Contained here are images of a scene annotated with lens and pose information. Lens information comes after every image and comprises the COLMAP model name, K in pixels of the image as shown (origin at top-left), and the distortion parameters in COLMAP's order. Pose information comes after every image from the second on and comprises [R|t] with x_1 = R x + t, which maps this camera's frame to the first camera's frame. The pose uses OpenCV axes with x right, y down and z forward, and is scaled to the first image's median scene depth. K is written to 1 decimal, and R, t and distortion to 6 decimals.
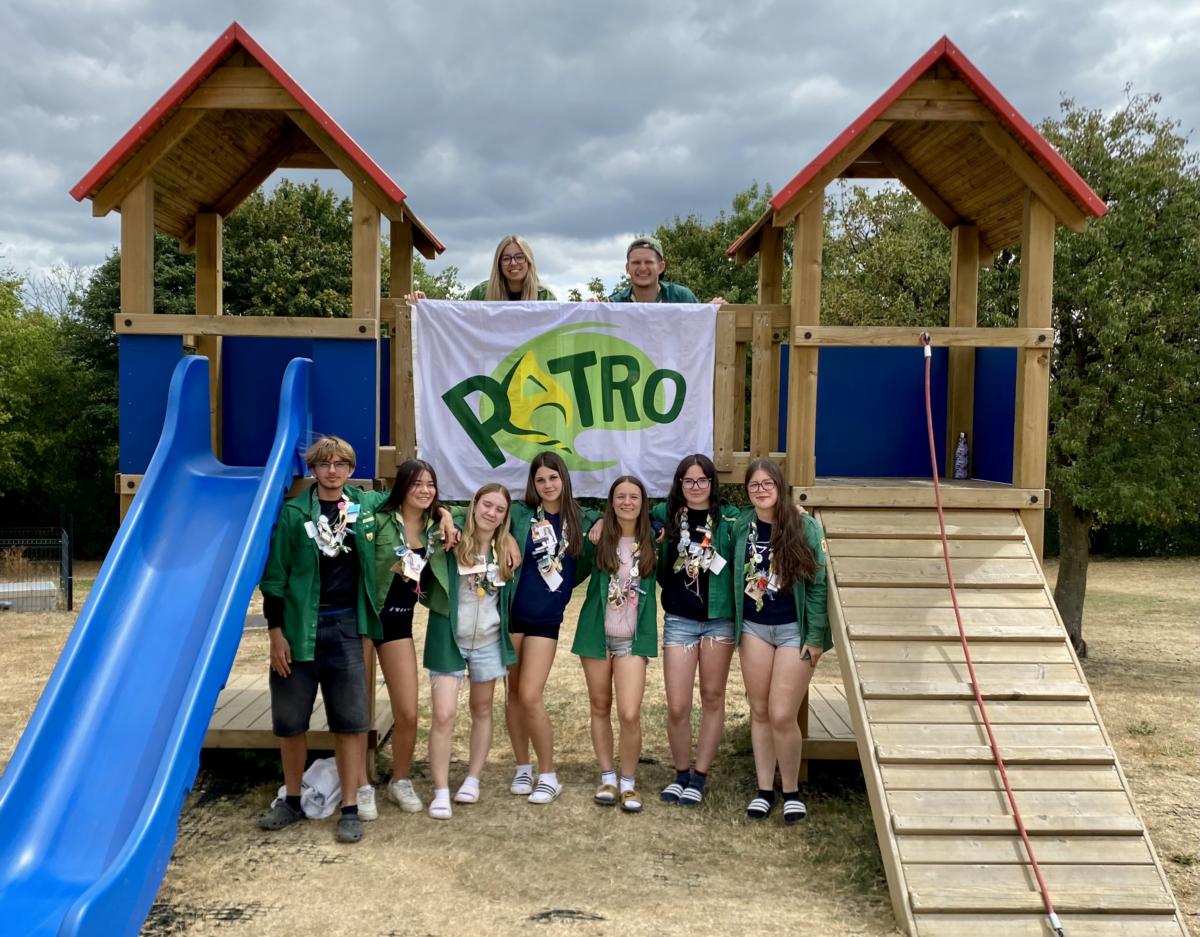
lens RADIAL K [[1346.7, 0, 573.7], [0, 1346.7, 510.8], [0, 0, 1]] dist [-0.017542, 0.000000]
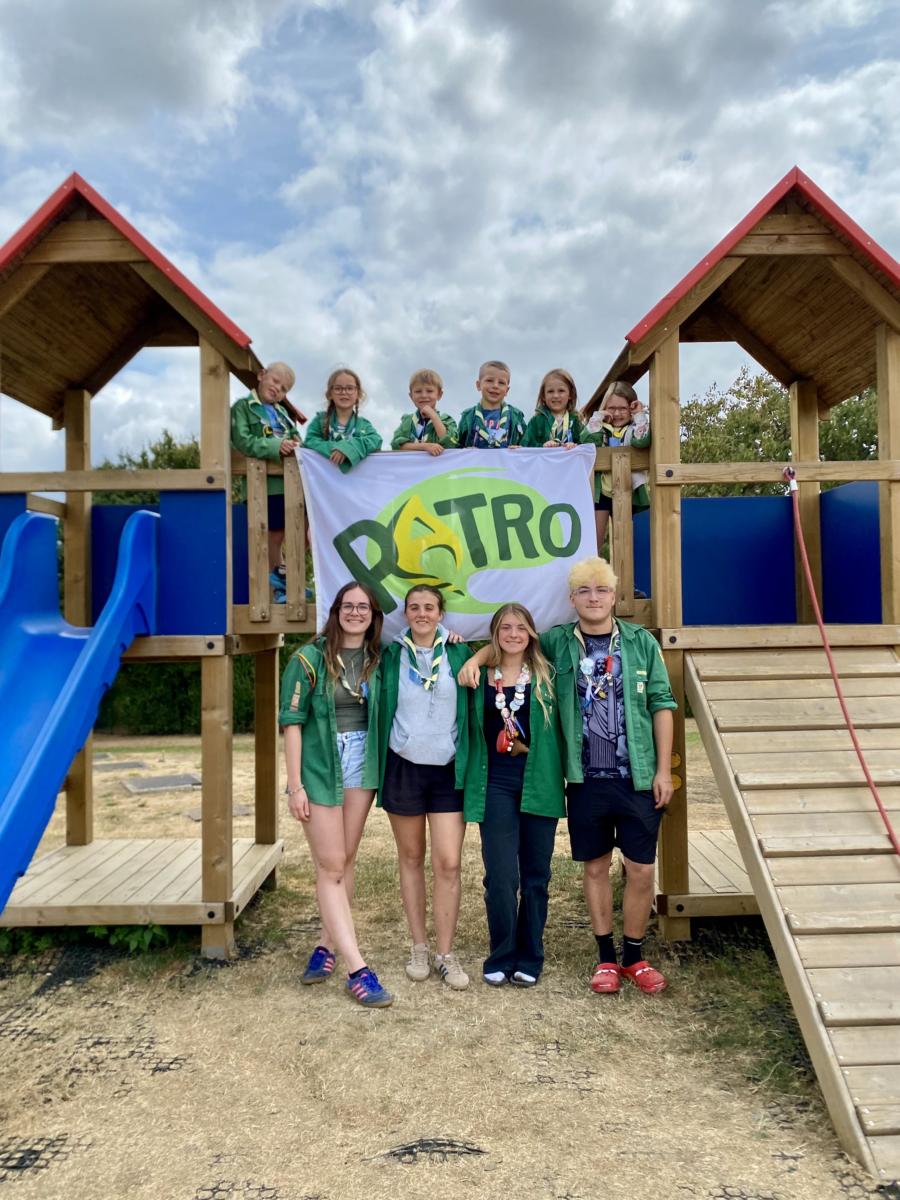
lens RADIAL K [[985.4, 0, 459.2], [0, 985.4, 601.5], [0, 0, 1]] dist [-0.035854, 0.033337]
pose [[0.999419, -0.031084, 0.014005, 0.008934], [0.032180, 0.995745, -0.086353, 0.018477], [-0.011261, 0.086753, 0.996166, 0.302894]]
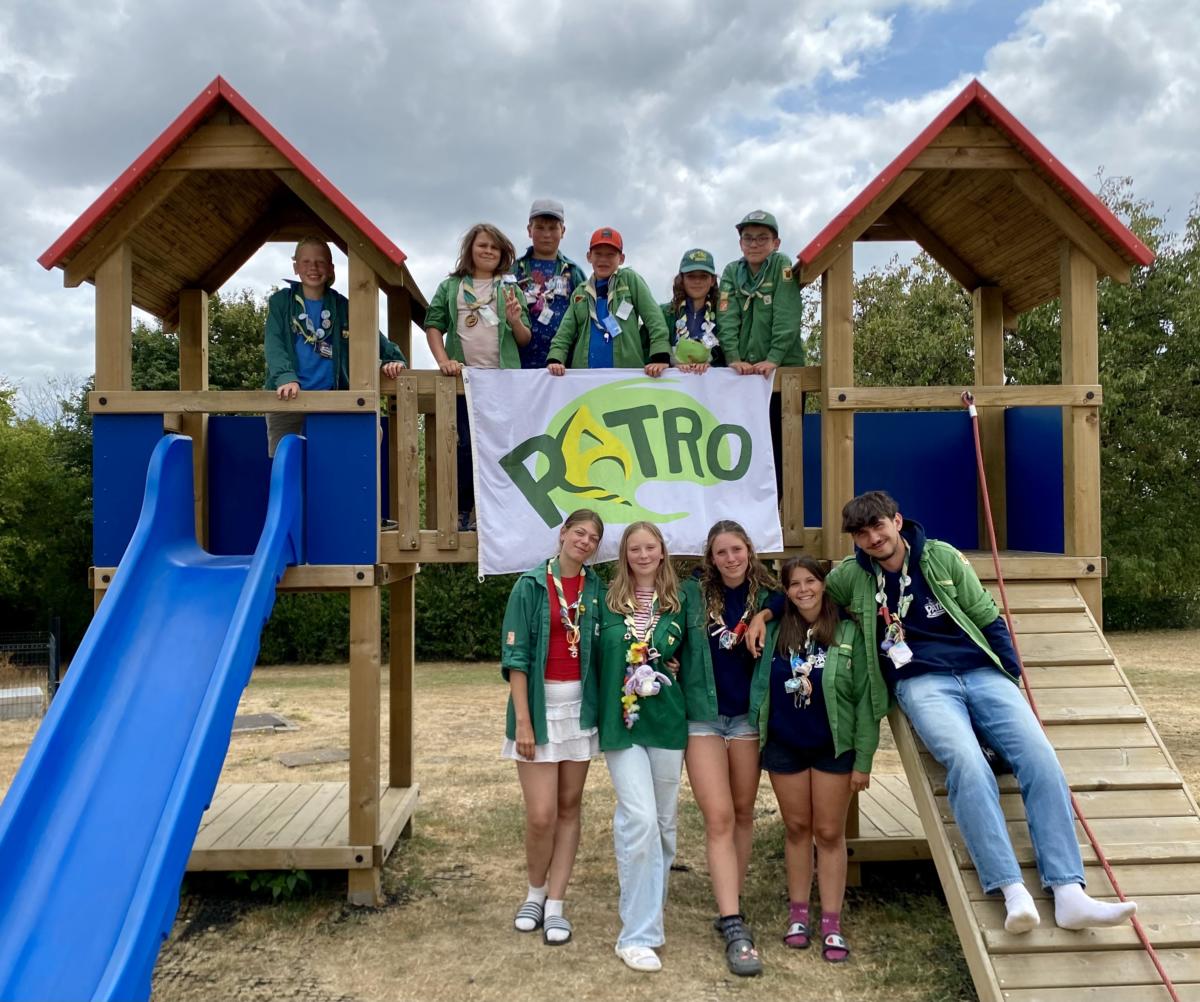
lens RADIAL K [[1273.5, 0, 590.6], [0, 1273.5, 503.8], [0, 0, 1]] dist [-0.020397, 0.000000]
pose [[0.999163, -0.025411, 0.032044, -0.029957], [0.027831, 0.996605, -0.077486, 0.005819], [-0.029966, 0.078313, 0.996478, 0.136224]]
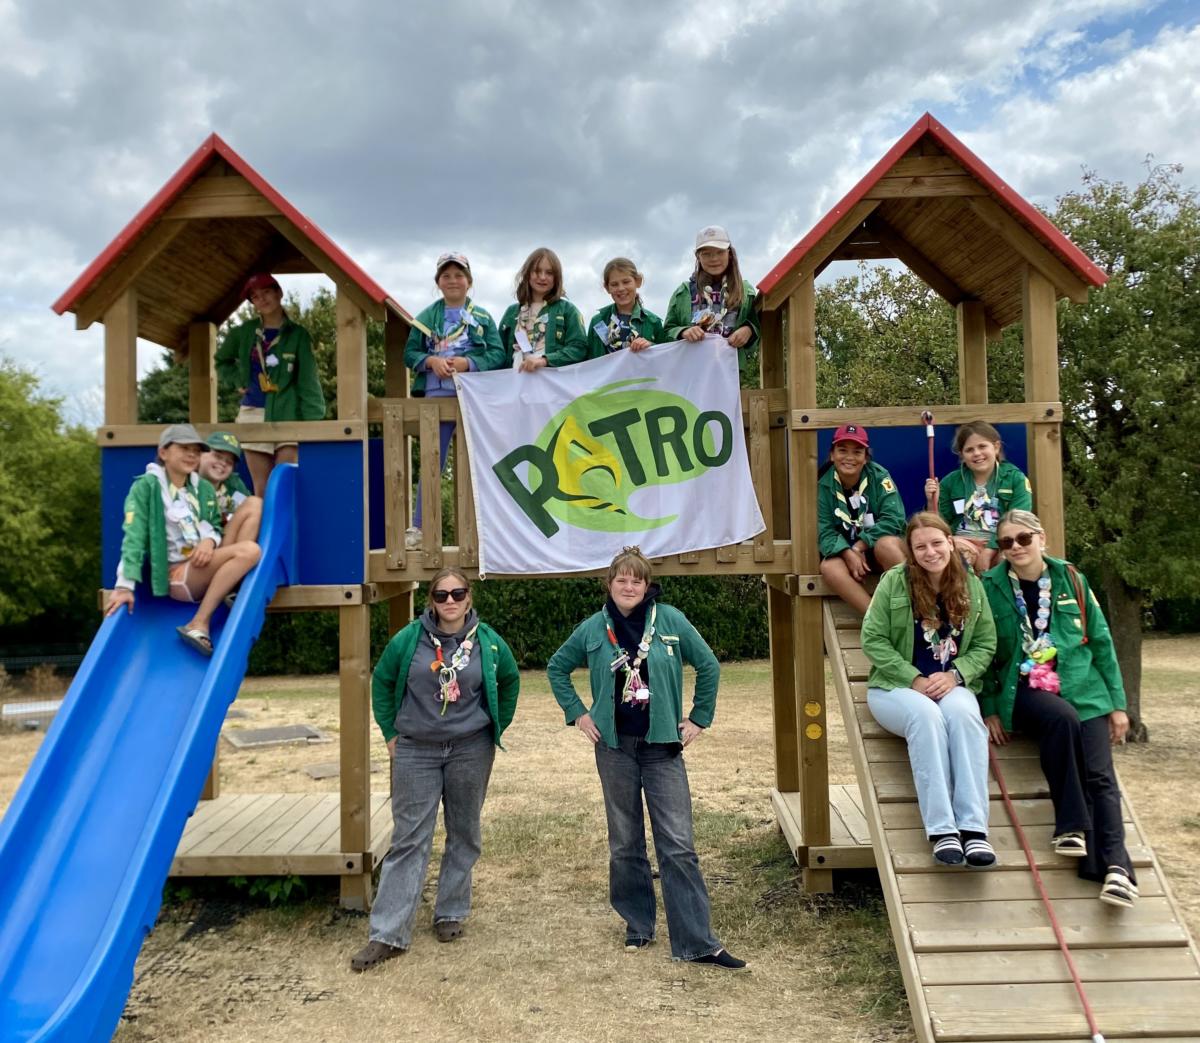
lens RADIAL K [[1358.8, 0, 590.1], [0, 1358.8, 456.8], [0, 0, 1]] dist [-0.025977, 0.000000]
pose [[0.998777, -0.040347, -0.028589, 0.046368], [0.036981, 0.993264, -0.109816, -0.002463], [0.032828, 0.108624, 0.993541, 0.029433]]
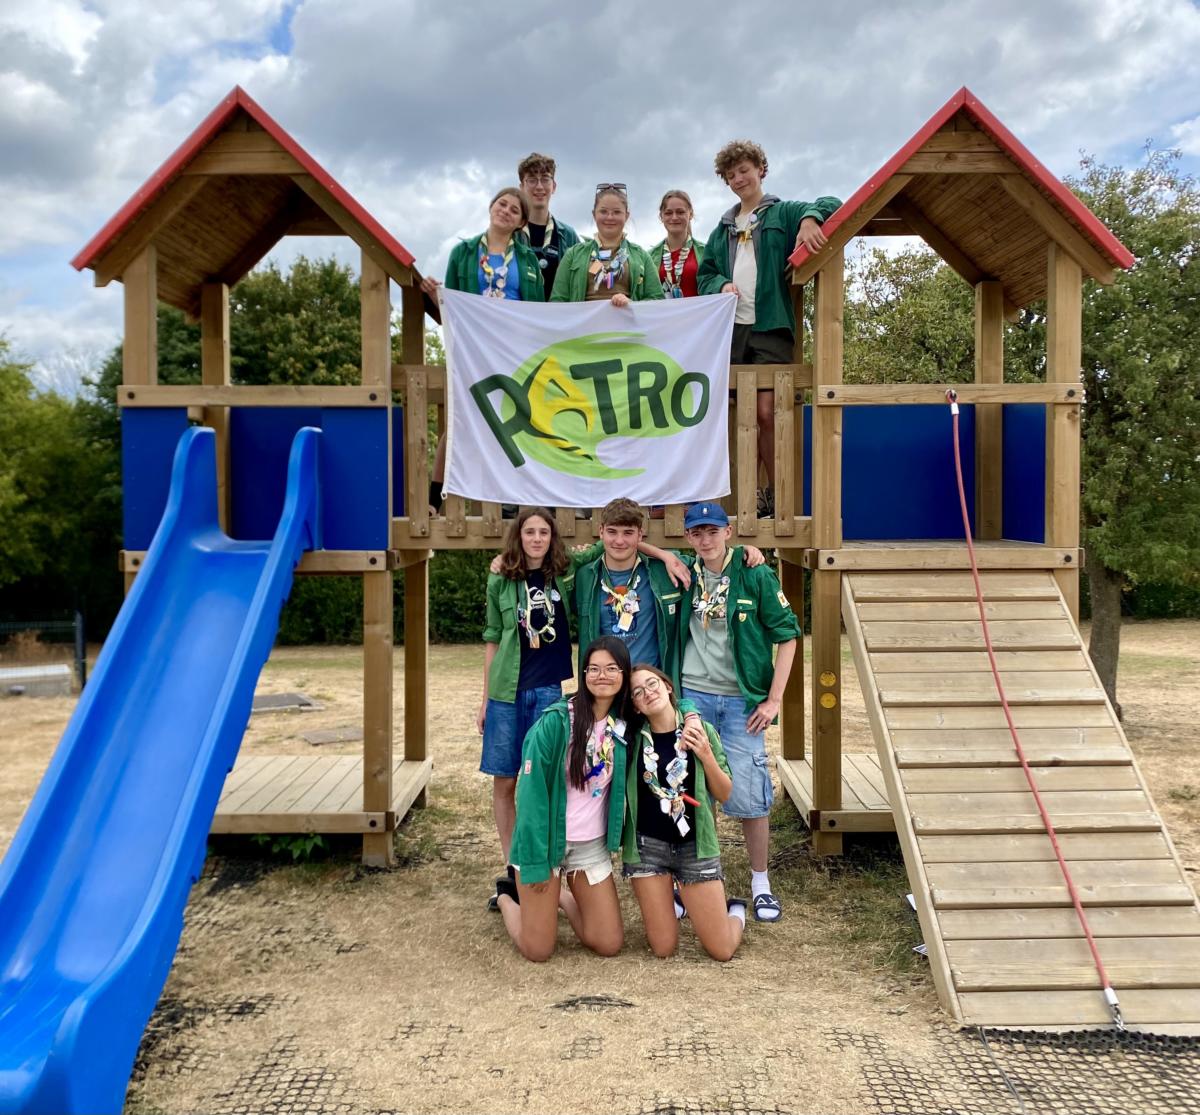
lens RADIAL K [[1356.8, 0, 604.0], [0, 1356.8, 548.4], [0, 0, 1]] dist [-0.016584, 0.000000]
pose [[0.999789, -0.019942, 0.004872, 0.002753], [0.020064, 0.999445, -0.026586, 0.003583], [-0.004339, 0.026679, 0.999635, 0.023580]]
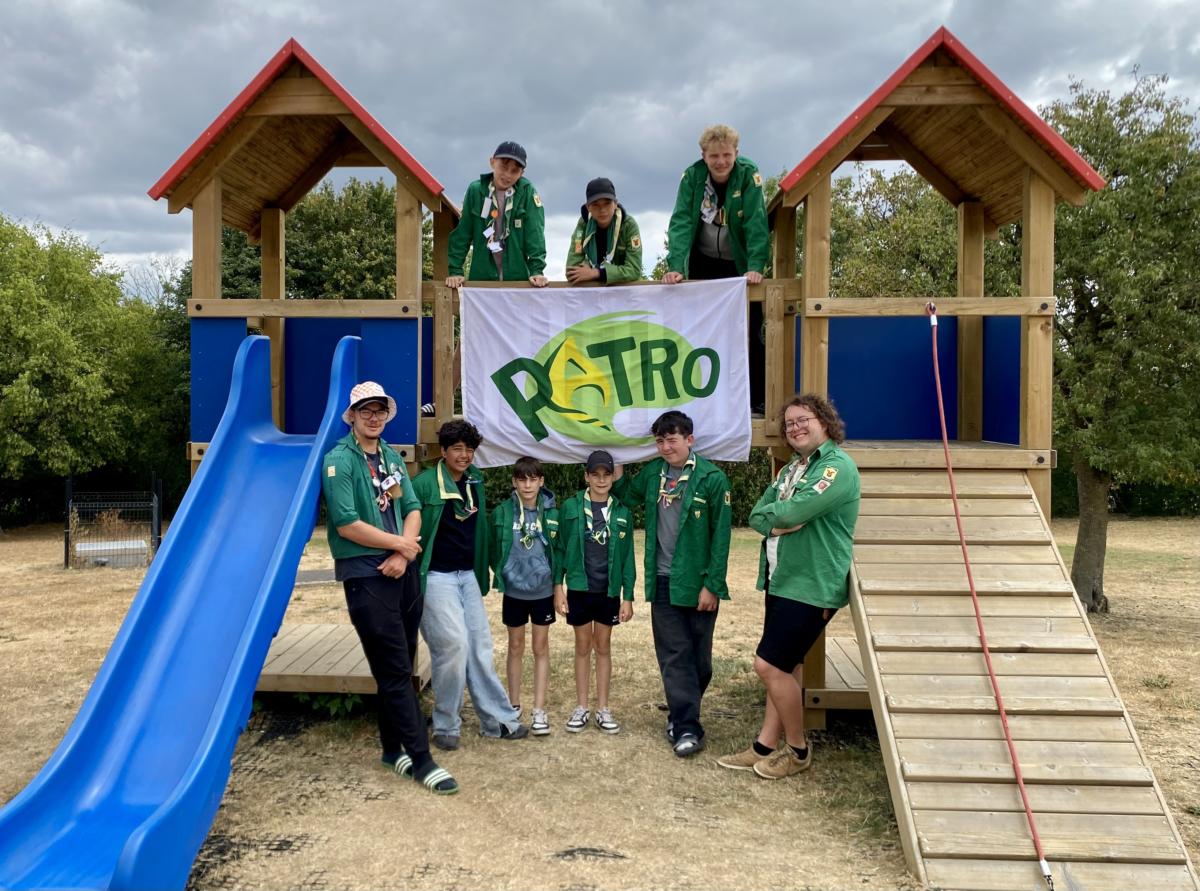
lens RADIAL K [[1241.8, 0, 505.2], [0, 1241.8, 416.9], [0, 0, 1]] dist [-0.019470, 0.000000]
pose [[0.995571, -0.009751, -0.093511, 0.018287], [0.005334, 0.998863, -0.047370, 0.001698], [0.093866, 0.046661, 0.994491, 0.002064]]
